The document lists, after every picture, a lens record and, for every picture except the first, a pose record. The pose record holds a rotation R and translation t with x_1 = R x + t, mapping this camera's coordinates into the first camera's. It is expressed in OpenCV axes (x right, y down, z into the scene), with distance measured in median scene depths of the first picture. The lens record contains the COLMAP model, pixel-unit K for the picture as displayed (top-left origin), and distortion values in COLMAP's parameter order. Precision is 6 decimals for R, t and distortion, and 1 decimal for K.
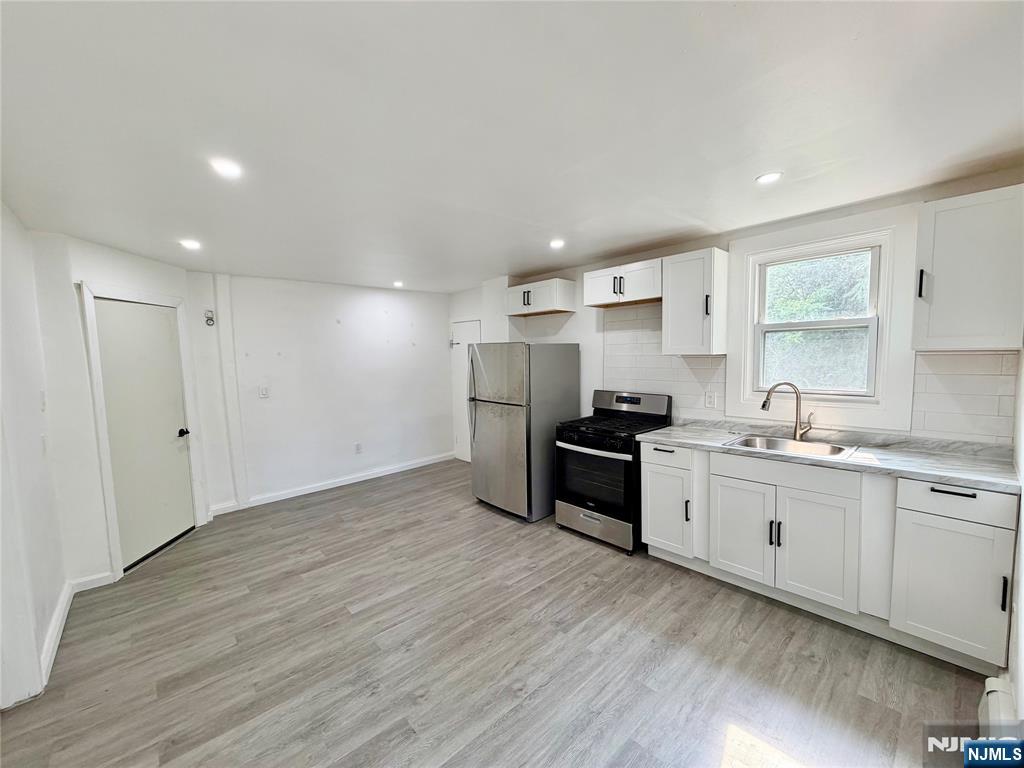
lens RADIAL K [[406.6, 0, 510.1], [0, 406.6, 386.6], [0, 0, 1]] dist [-0.000064, -0.000347]
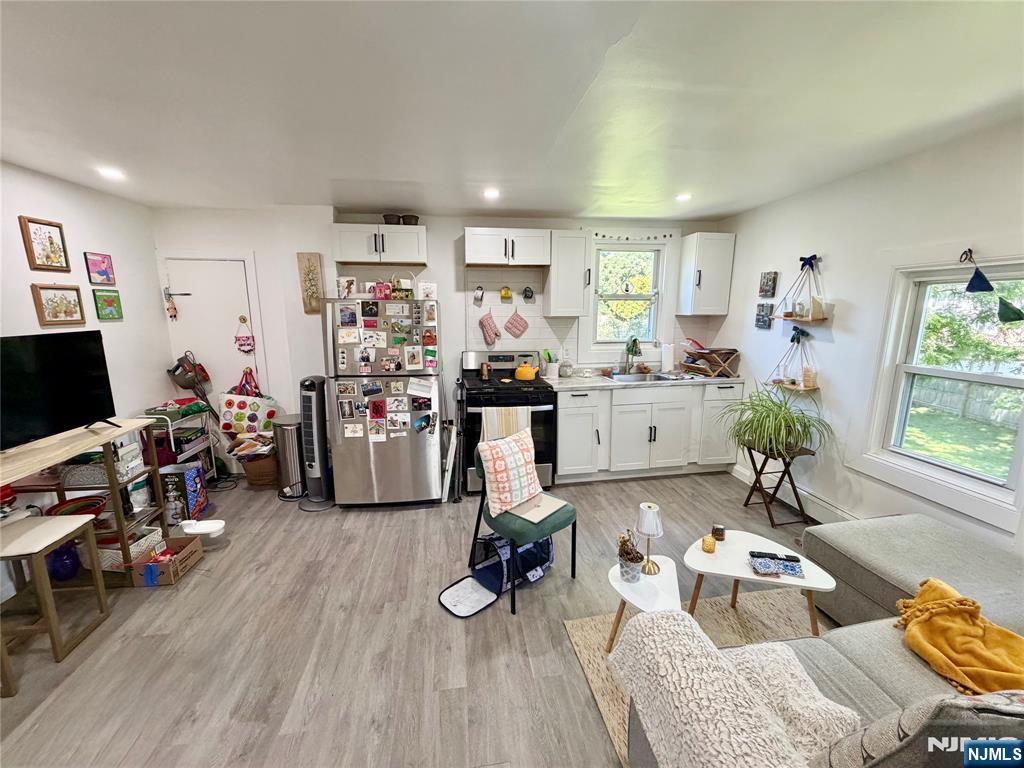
lens RADIAL K [[406.6, 0, 510.5], [0, 406.6, 385.8], [0, 0, 1]] dist [-0.000064, -0.000347]
pose [[0.562806, -0.134758, 0.815530, -0.691020], [0.054958, 0.990539, 0.125749, -0.034631], [-0.824760, -0.025952, 0.564887, 0.448744]]
